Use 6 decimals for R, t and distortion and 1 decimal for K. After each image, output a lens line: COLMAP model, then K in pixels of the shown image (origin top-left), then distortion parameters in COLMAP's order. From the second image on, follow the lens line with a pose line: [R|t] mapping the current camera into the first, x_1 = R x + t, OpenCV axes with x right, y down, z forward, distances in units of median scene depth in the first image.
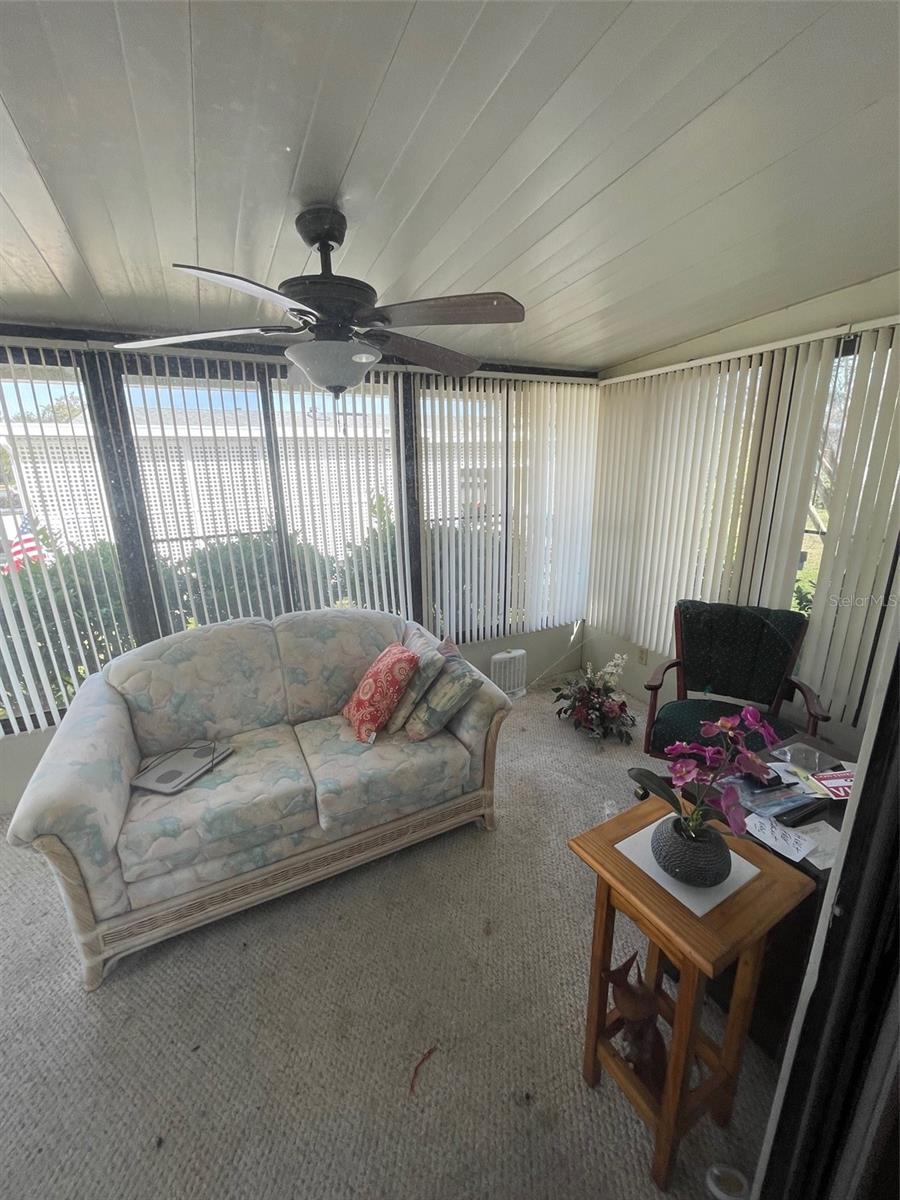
lens RADIAL K [[481.9, 0, 450.0], [0, 481.9, 600.0], [0, 0, 1]] dist [-0.006897, -0.000032]
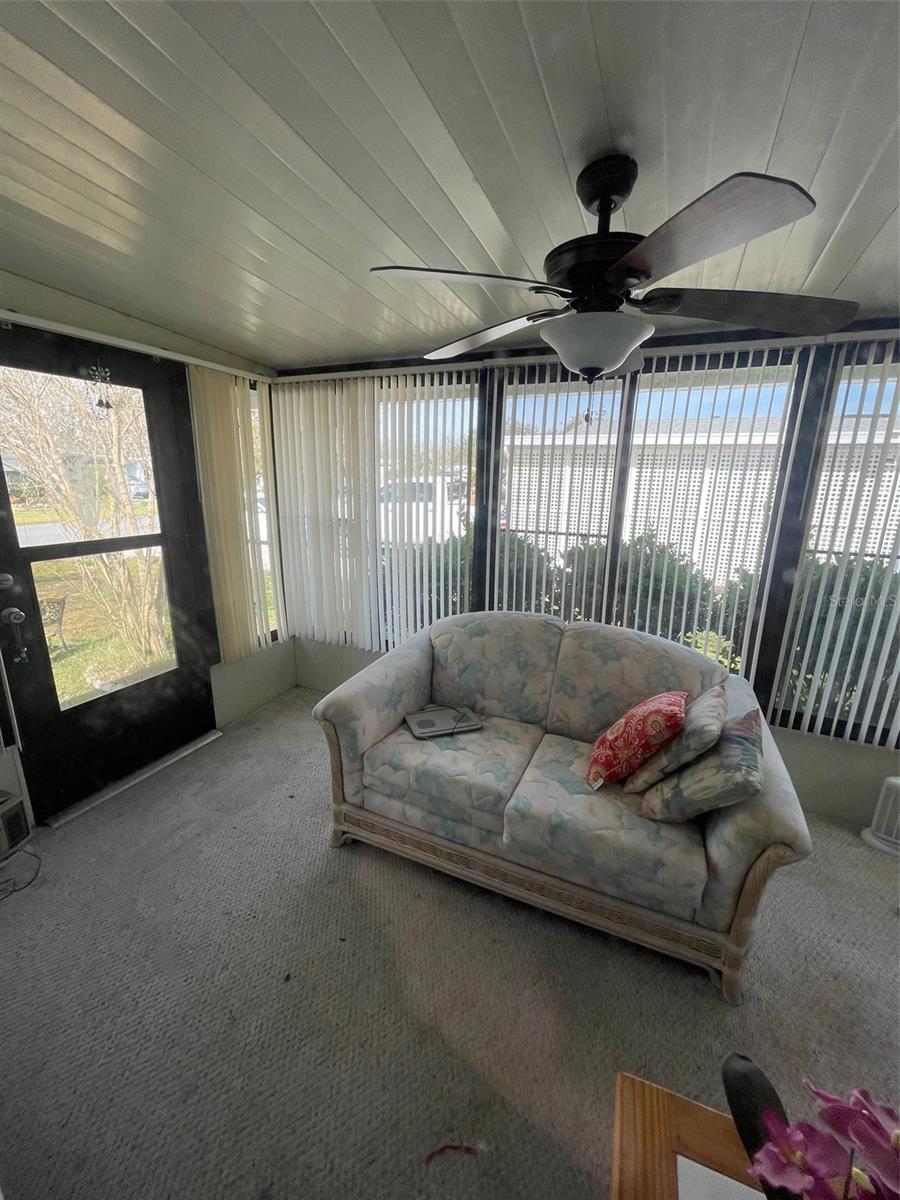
lens RADIAL K [[481.9, 0, 450.0], [0, 481.9, 600.0], [0, 0, 1]] dist [-0.006897, -0.000032]
pose [[0.624968, 0.226793, -0.746981, 0.231657], [-0.242452, 0.965940, 0.090423, -0.040638], [0.742046, 0.124596, 0.658668, 0.201206]]
